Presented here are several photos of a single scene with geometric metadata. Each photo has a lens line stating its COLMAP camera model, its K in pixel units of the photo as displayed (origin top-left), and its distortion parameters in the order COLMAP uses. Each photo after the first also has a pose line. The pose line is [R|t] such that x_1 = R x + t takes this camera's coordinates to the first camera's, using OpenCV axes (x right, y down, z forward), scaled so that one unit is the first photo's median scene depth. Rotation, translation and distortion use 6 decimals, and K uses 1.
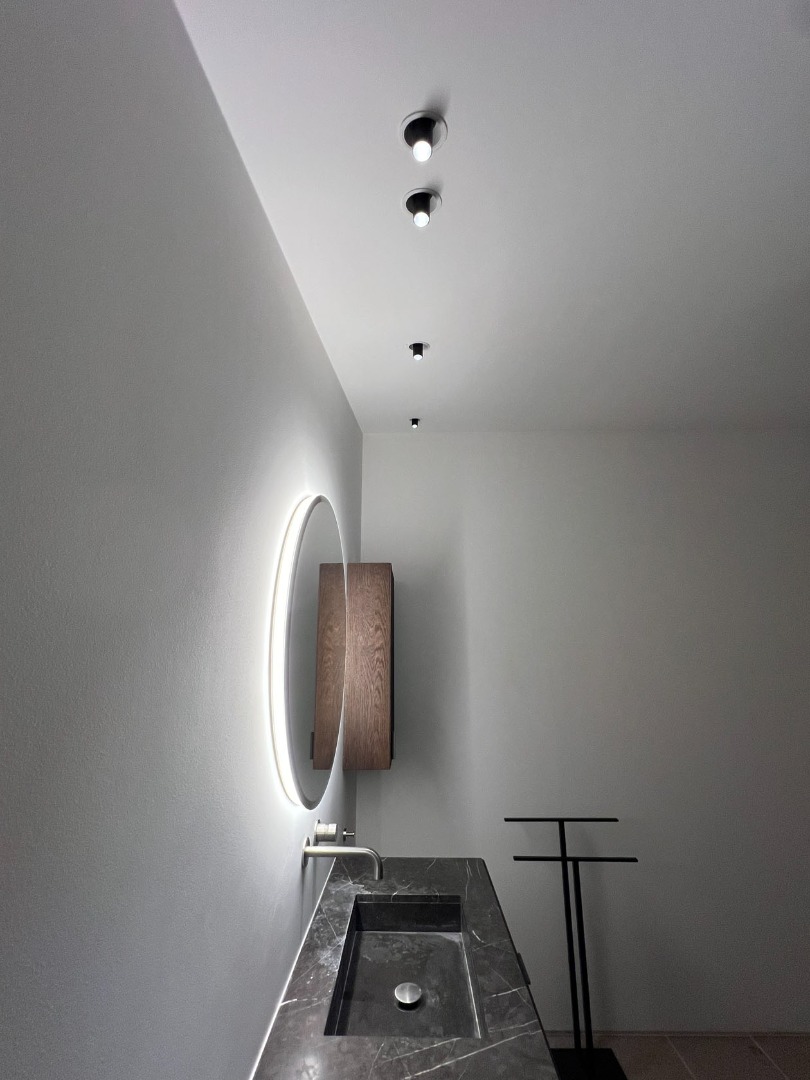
lens RADIAL K [[446.4, 0, 402.2], [0, 446.4, 544.3], [0, 0, 1]] dist [0.000951, 0.000874]
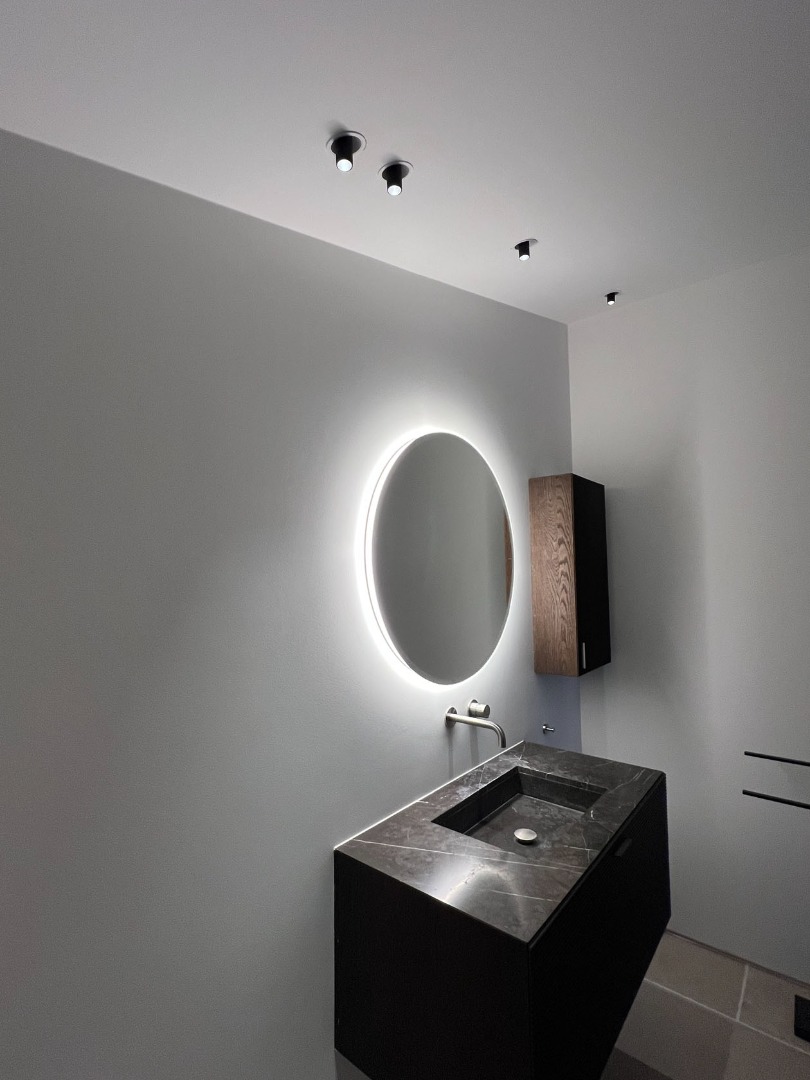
lens RADIAL K [[503.2, 0, 406.6], [0, 503.2, 537.2], [0, 0, 1]] dist [-0.000575, -0.000288]
pose [[0.787336, -0.052070, -0.614321, 0.462726], [0.159366, 0.979751, 0.121206, -0.013403], [0.595570, -0.193332, 0.779691, -0.082821]]
